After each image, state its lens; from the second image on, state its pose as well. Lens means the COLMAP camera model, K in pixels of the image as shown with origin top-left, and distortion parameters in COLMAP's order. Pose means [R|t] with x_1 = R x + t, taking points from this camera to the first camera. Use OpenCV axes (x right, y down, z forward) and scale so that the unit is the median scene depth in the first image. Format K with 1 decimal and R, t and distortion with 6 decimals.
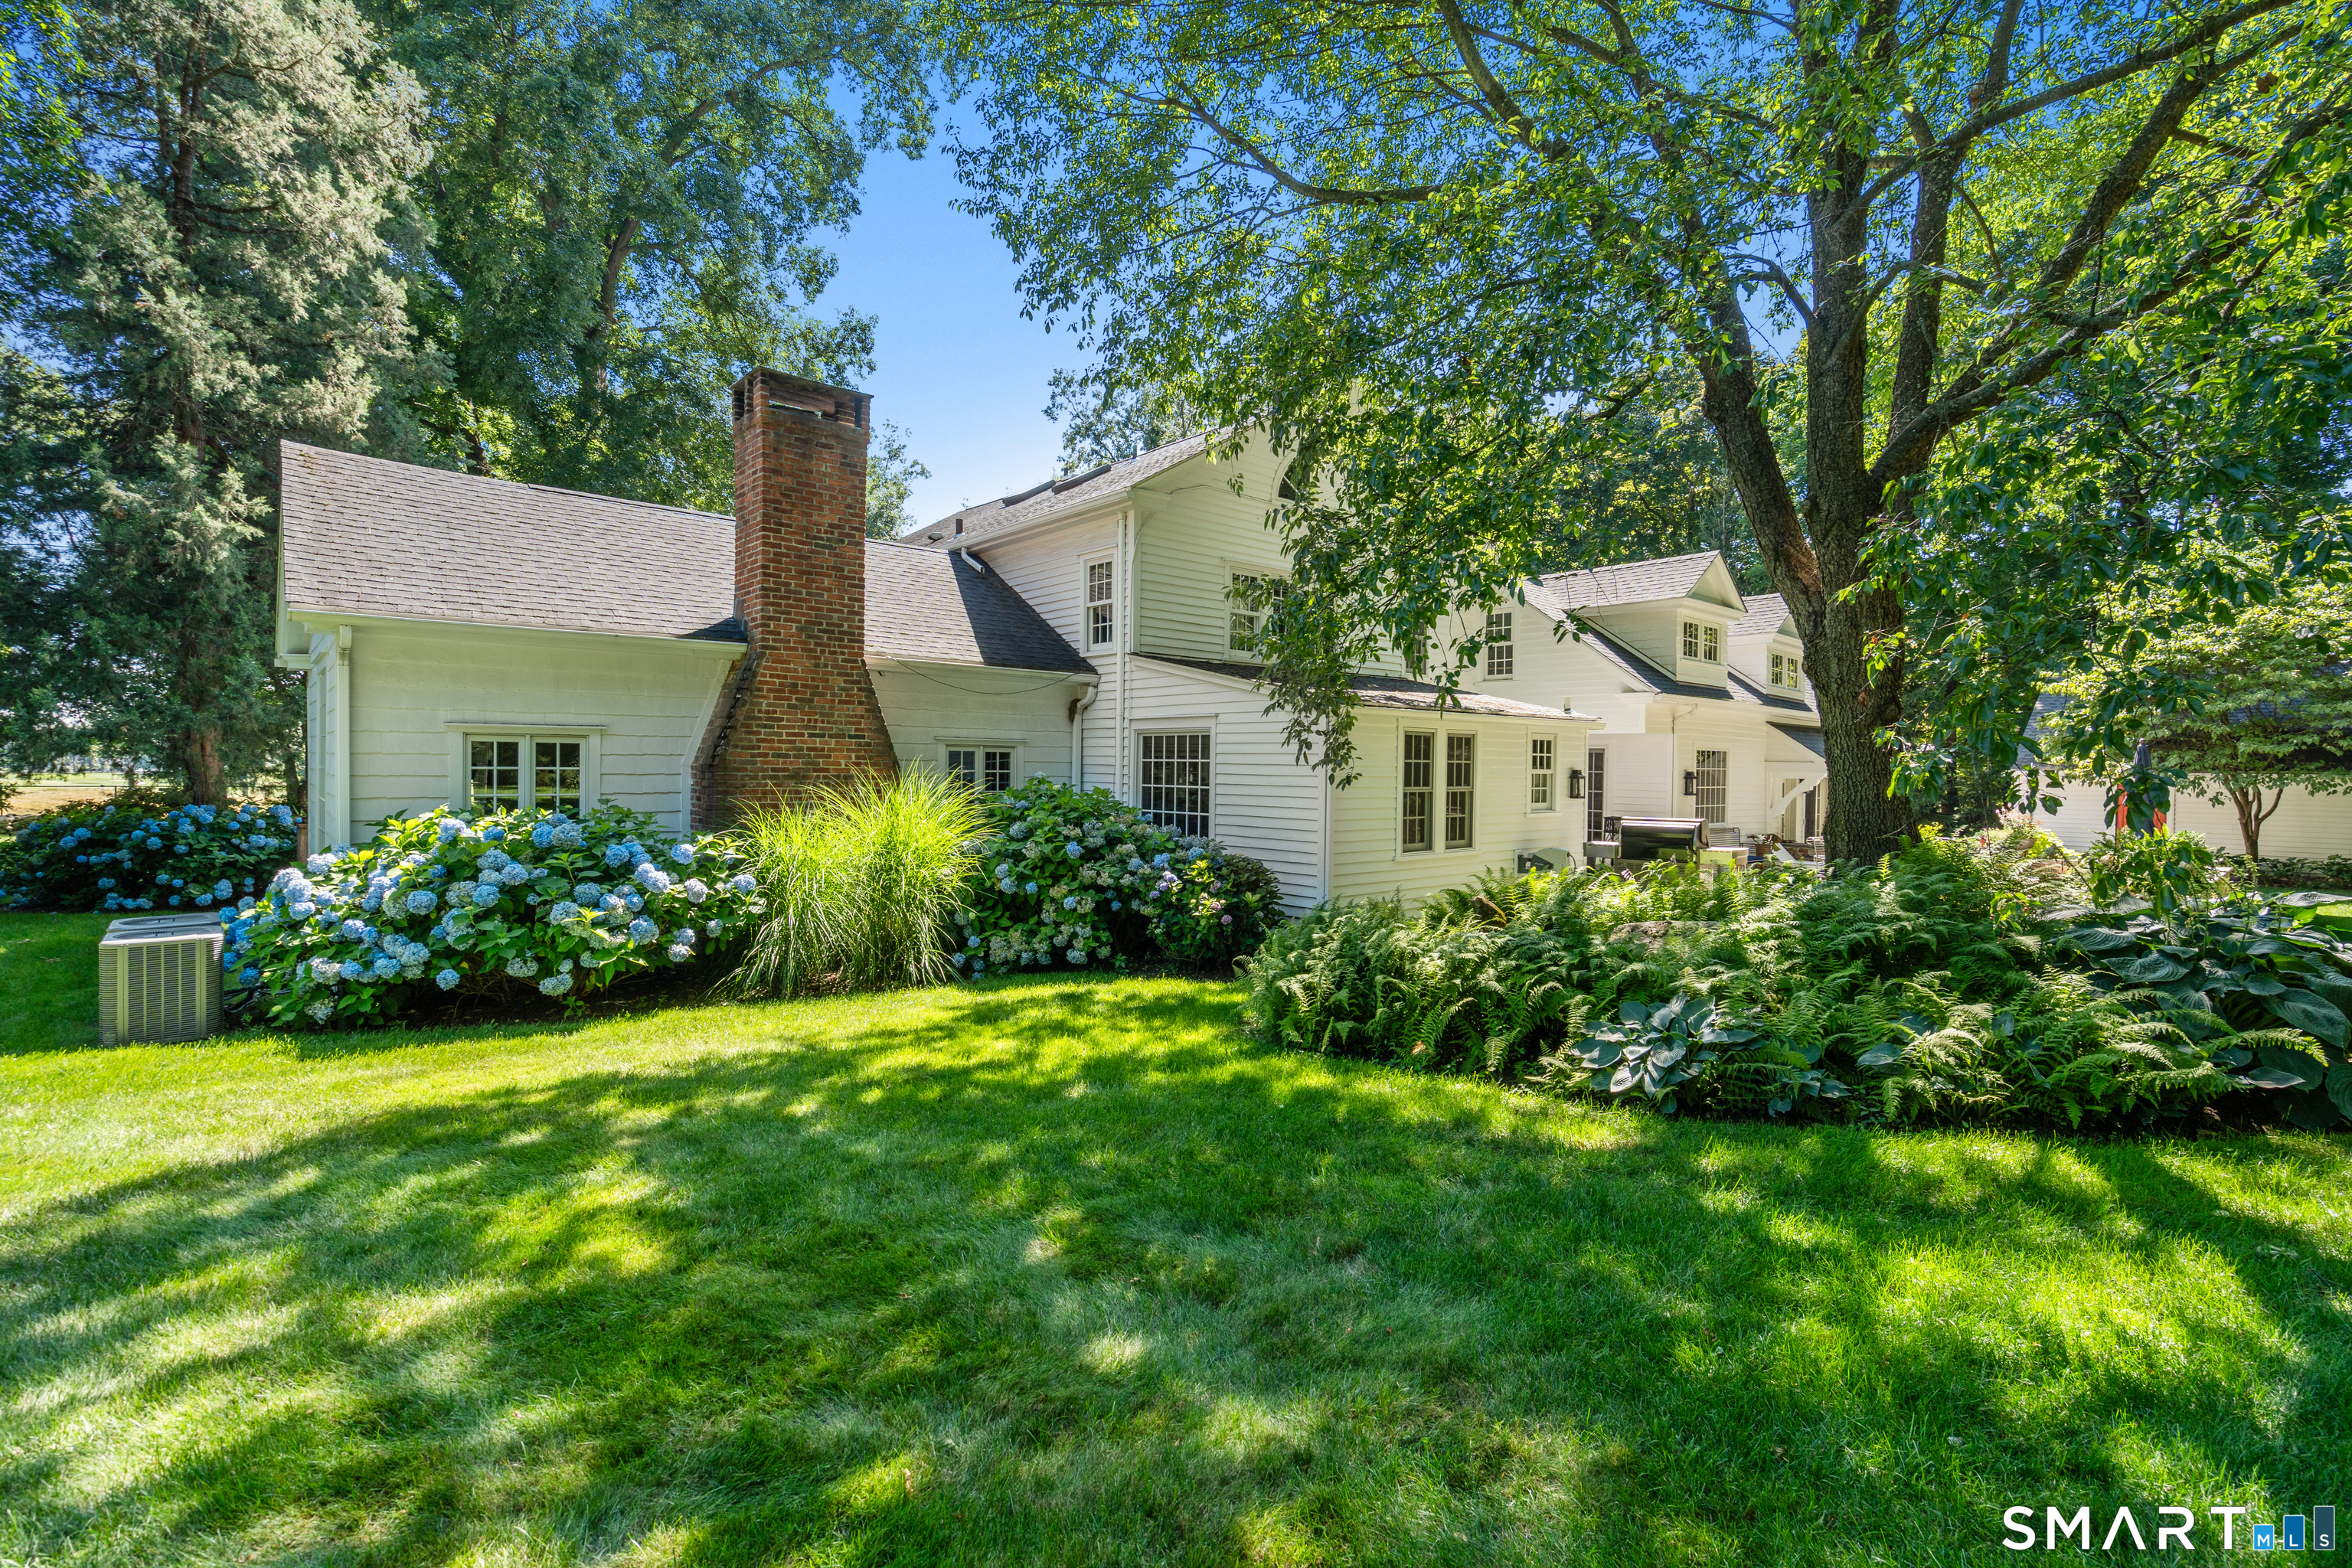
lens RADIAL K [[1055.7, 0, 1176.0], [0, 1055.7, 784.0], [0, 0, 1]] dist [-0.000826, -0.000160]
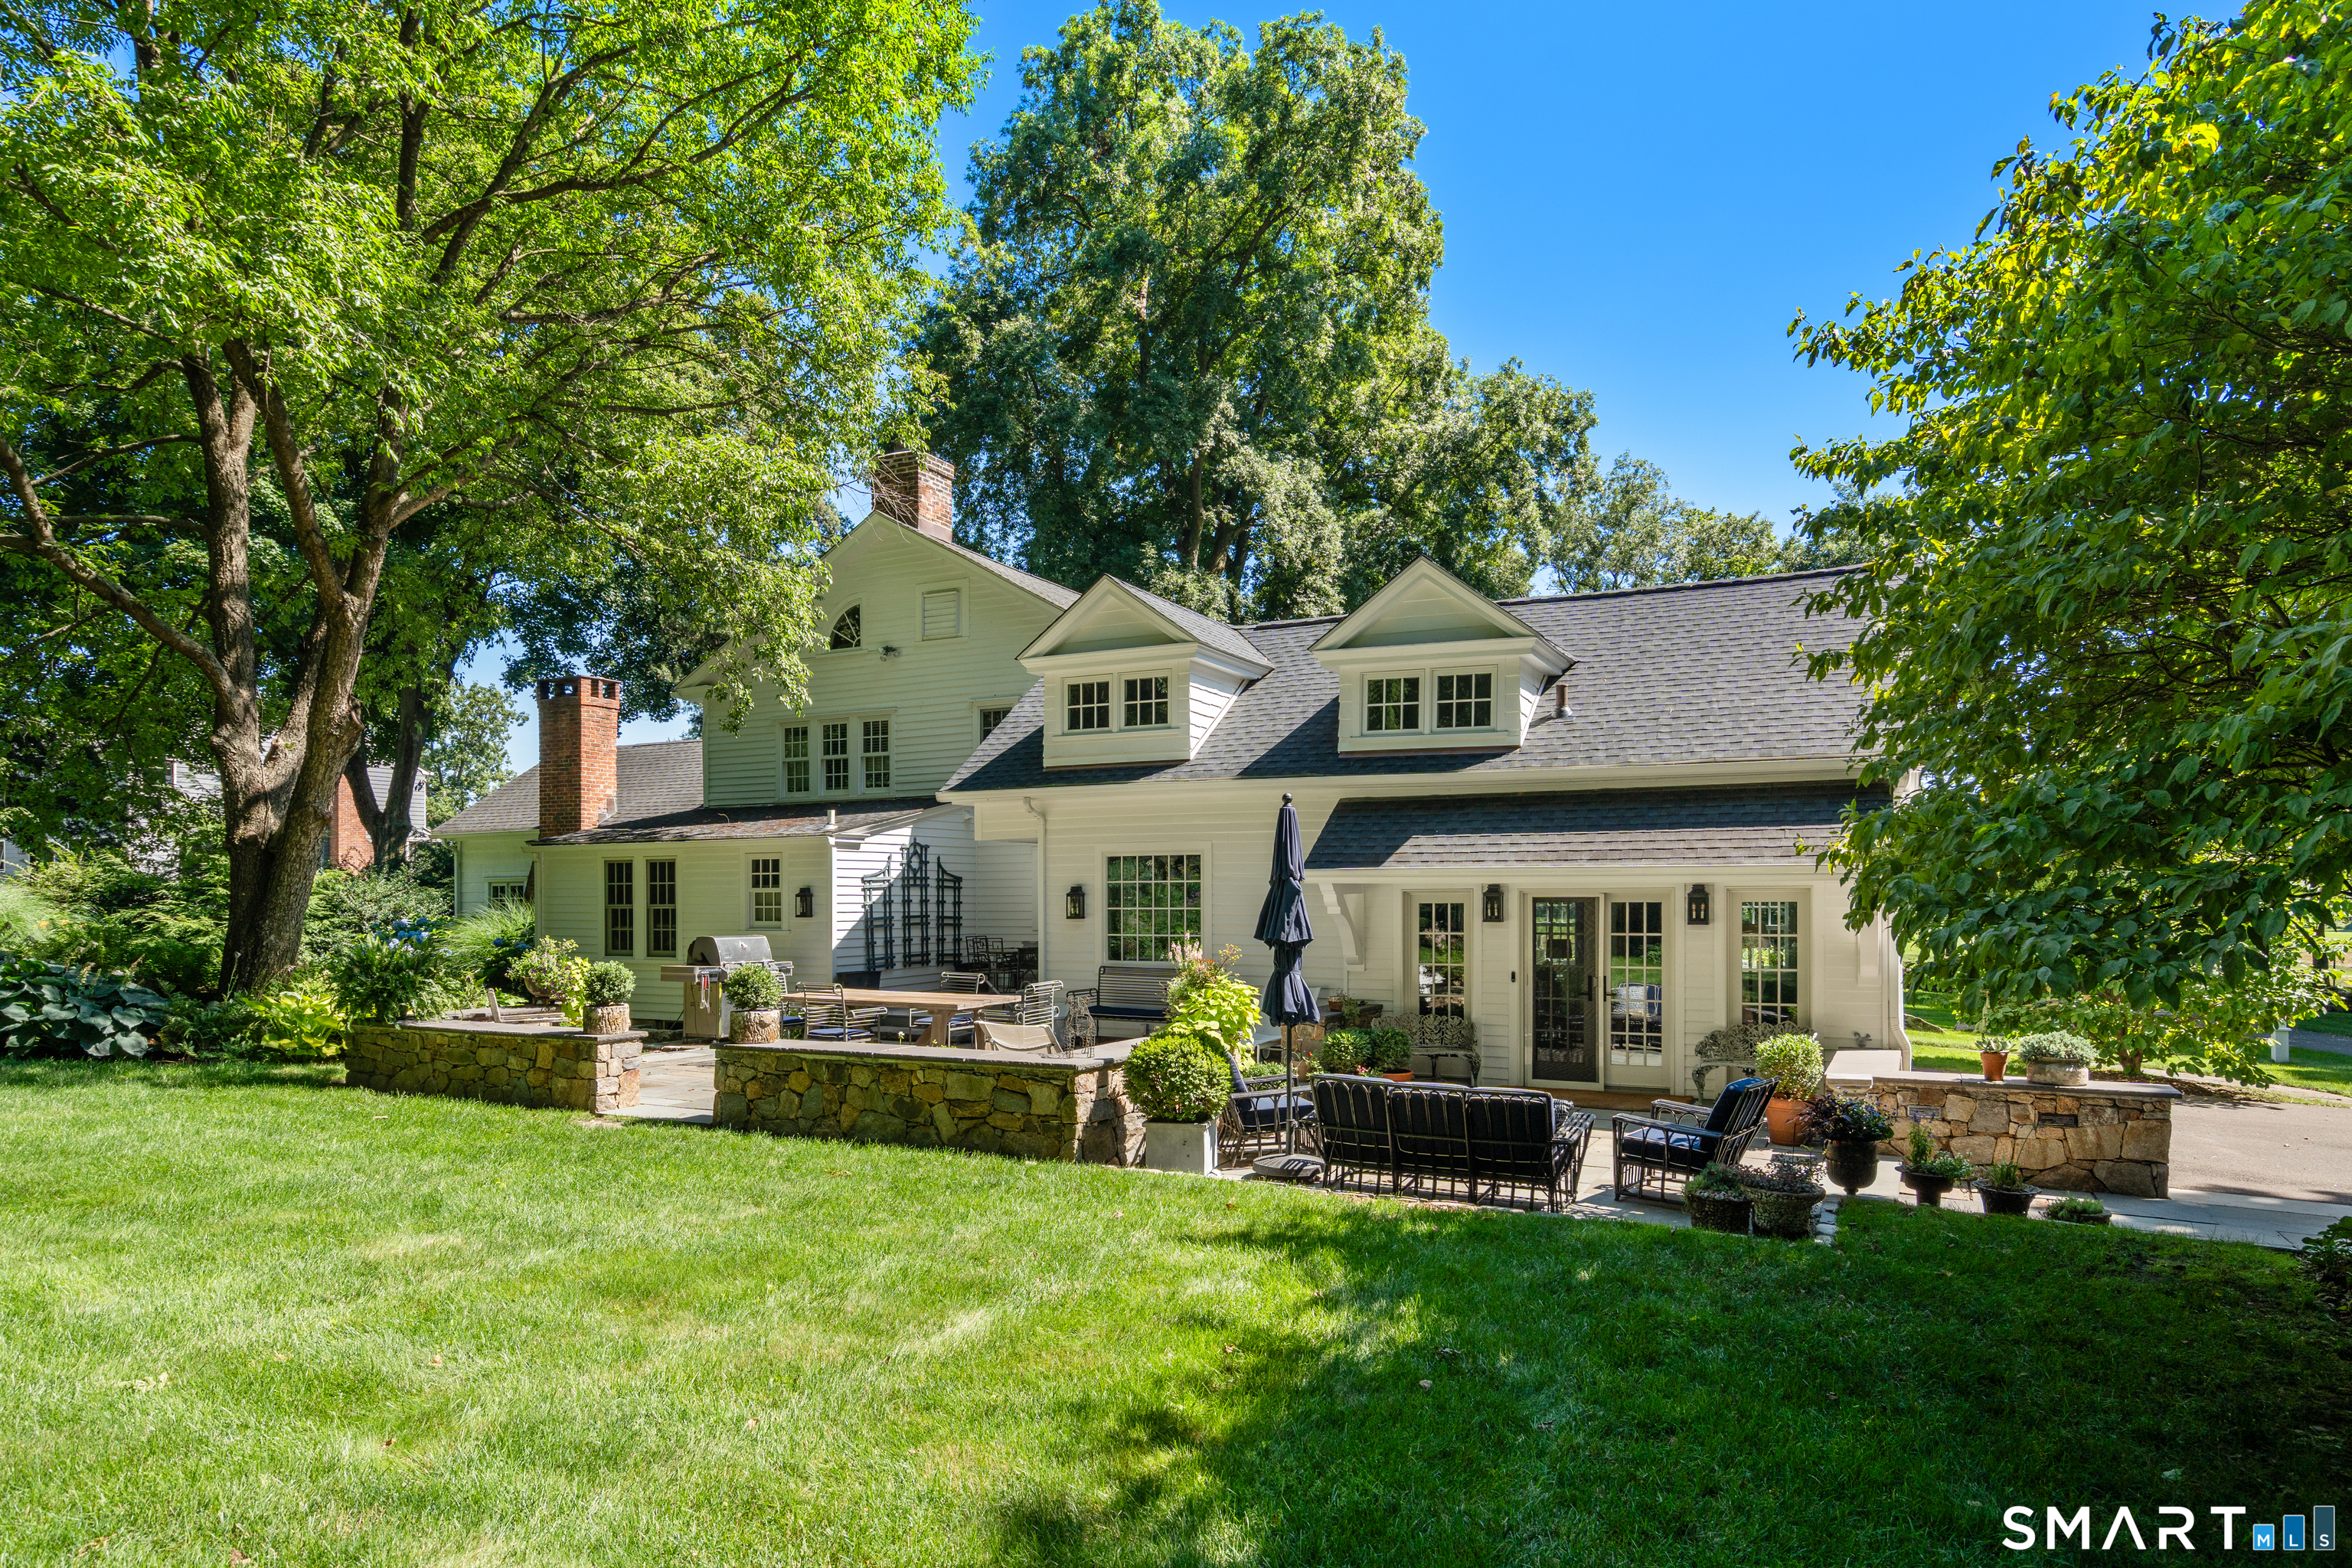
lens RADIAL K [[1374.5, 0, 1180.4], [0, 1374.5, 916.0], [0, 0, 1]] dist [0.006664, 0.001100]
pose [[0.376046, -0.002938, -0.926596, 1.699442], [-0.011085, 0.999909, -0.007669, 0.018488], [0.926535, 0.013156, 0.375979, 0.860619]]
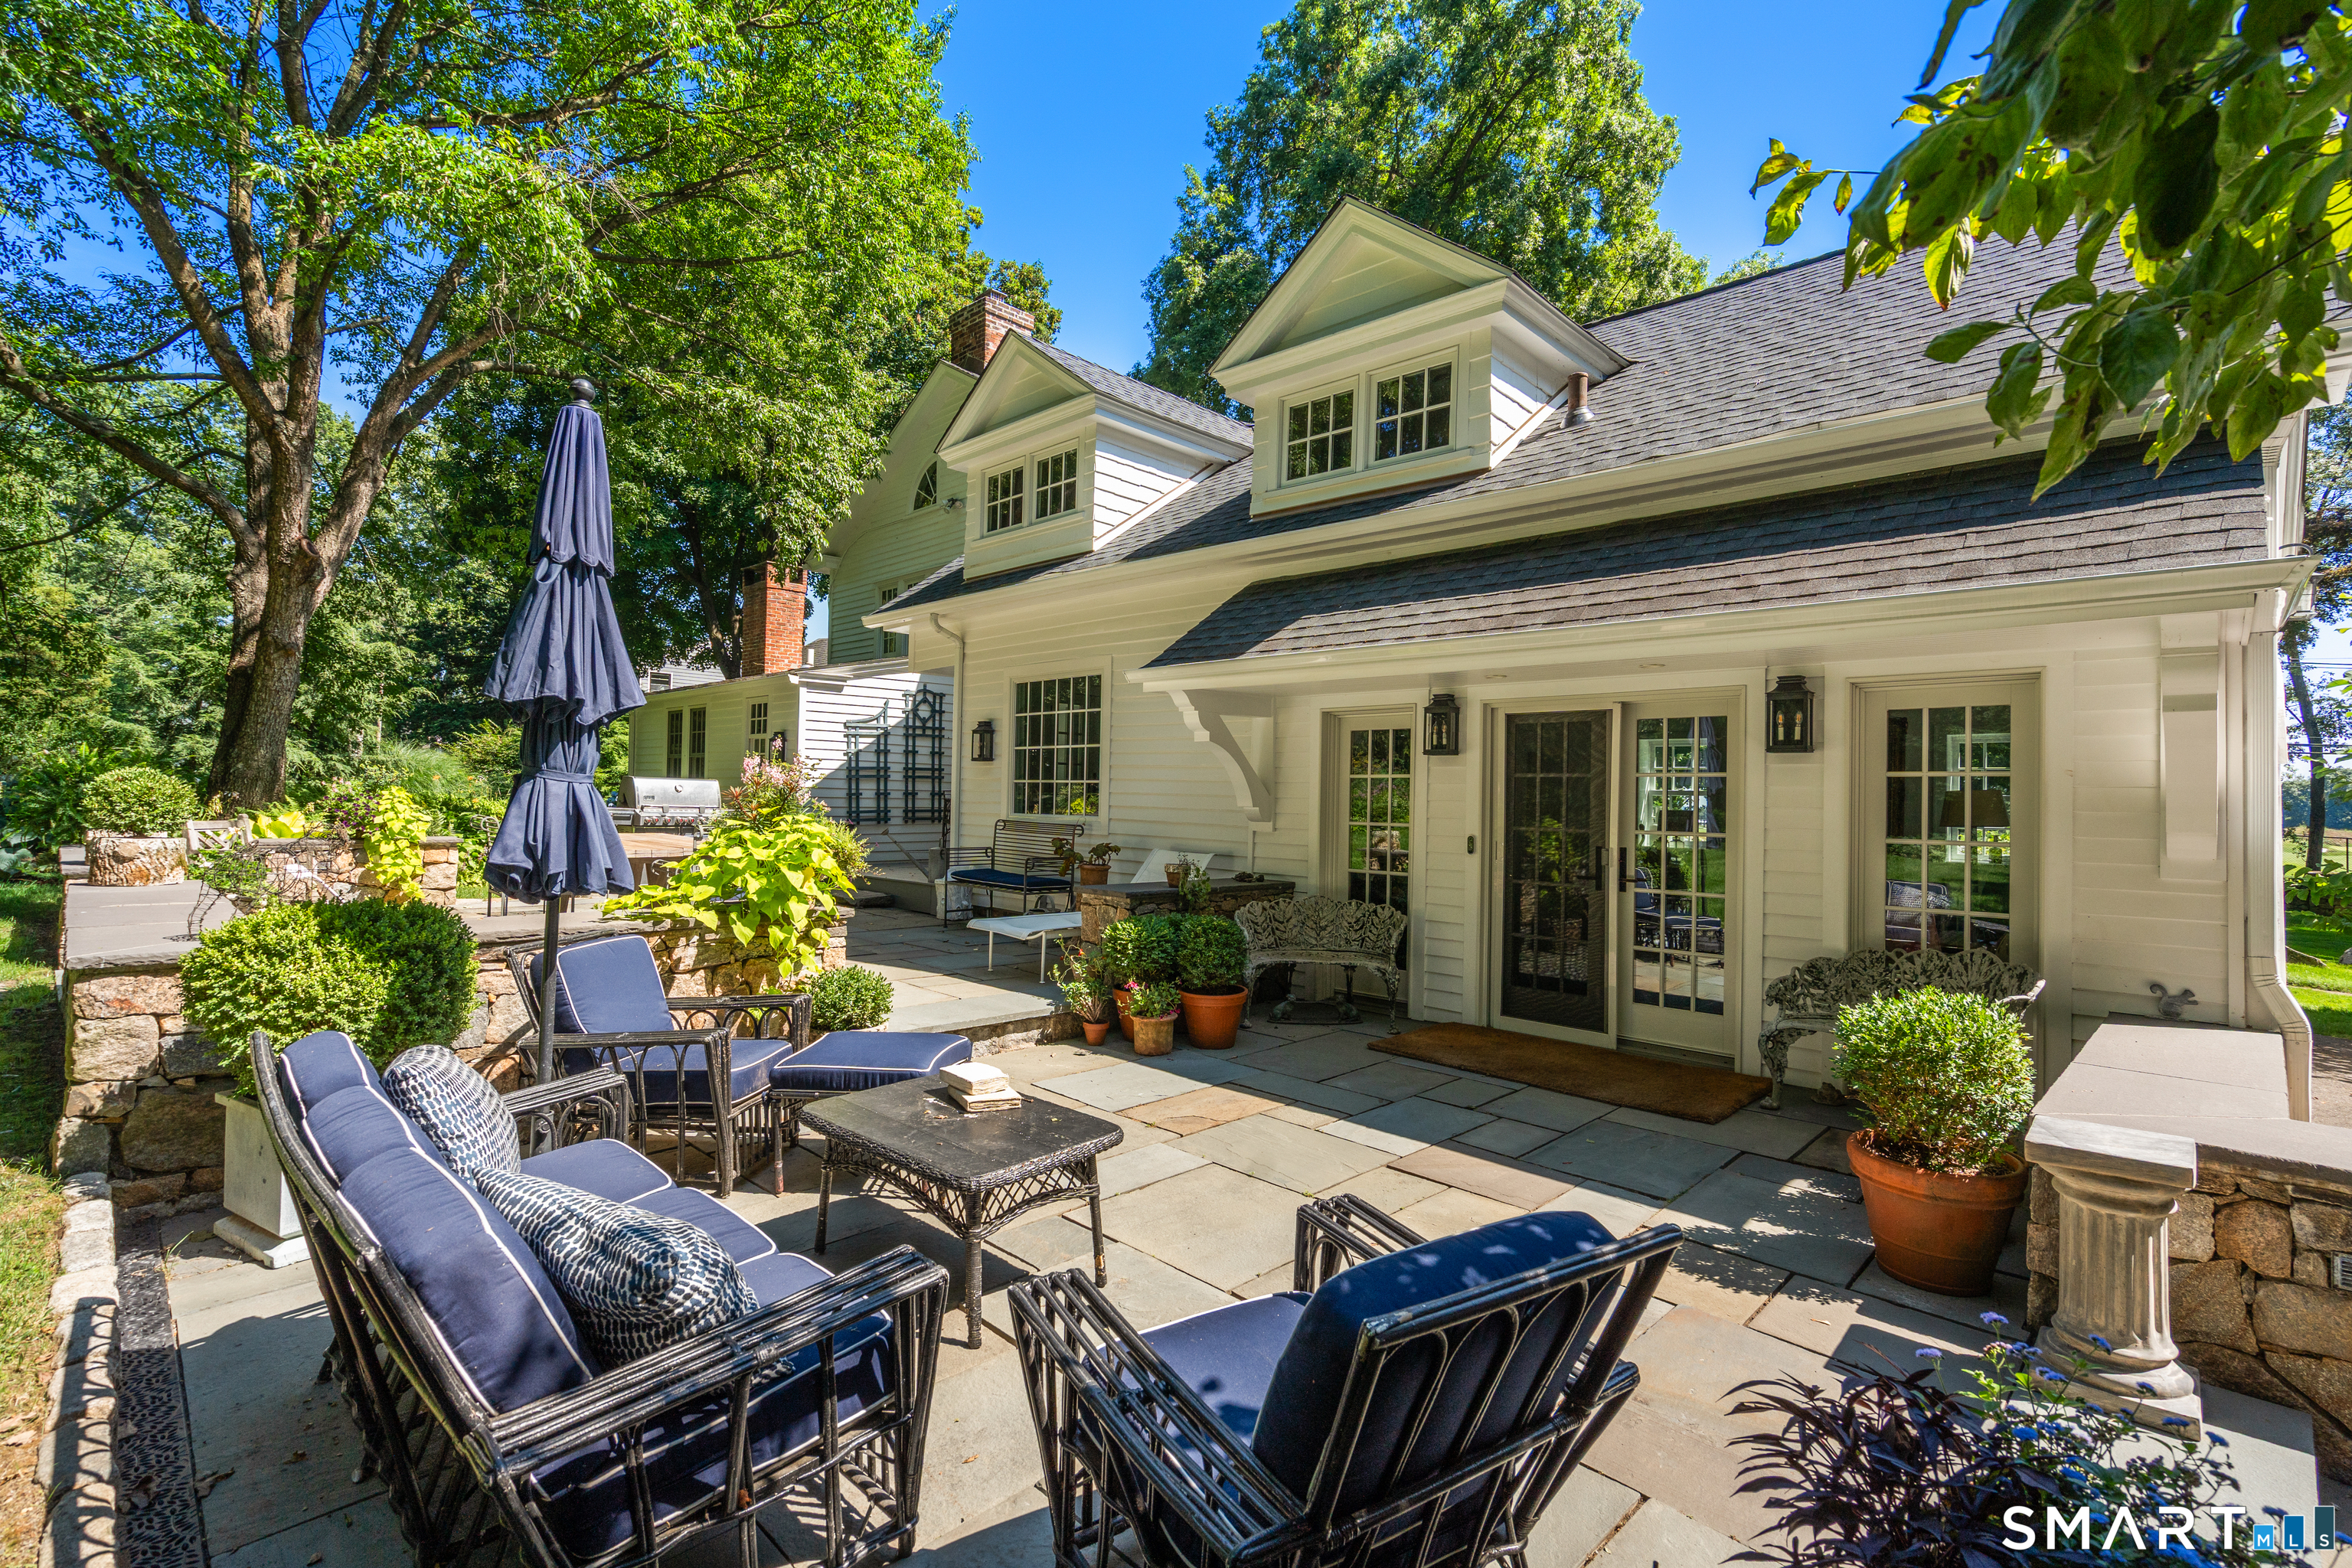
lens RADIAL K [[1055.7, 0, 1176.0], [0, 1055.7, 784.0], [0, 0, 1]] dist [-0.000826, -0.000160]
pose [[0.078979, -0.024912, -0.996565, 1.323185], [-0.039590, 0.998821, -0.028106, 0.043766], [0.996090, 0.041674, 0.077900, 1.291234]]
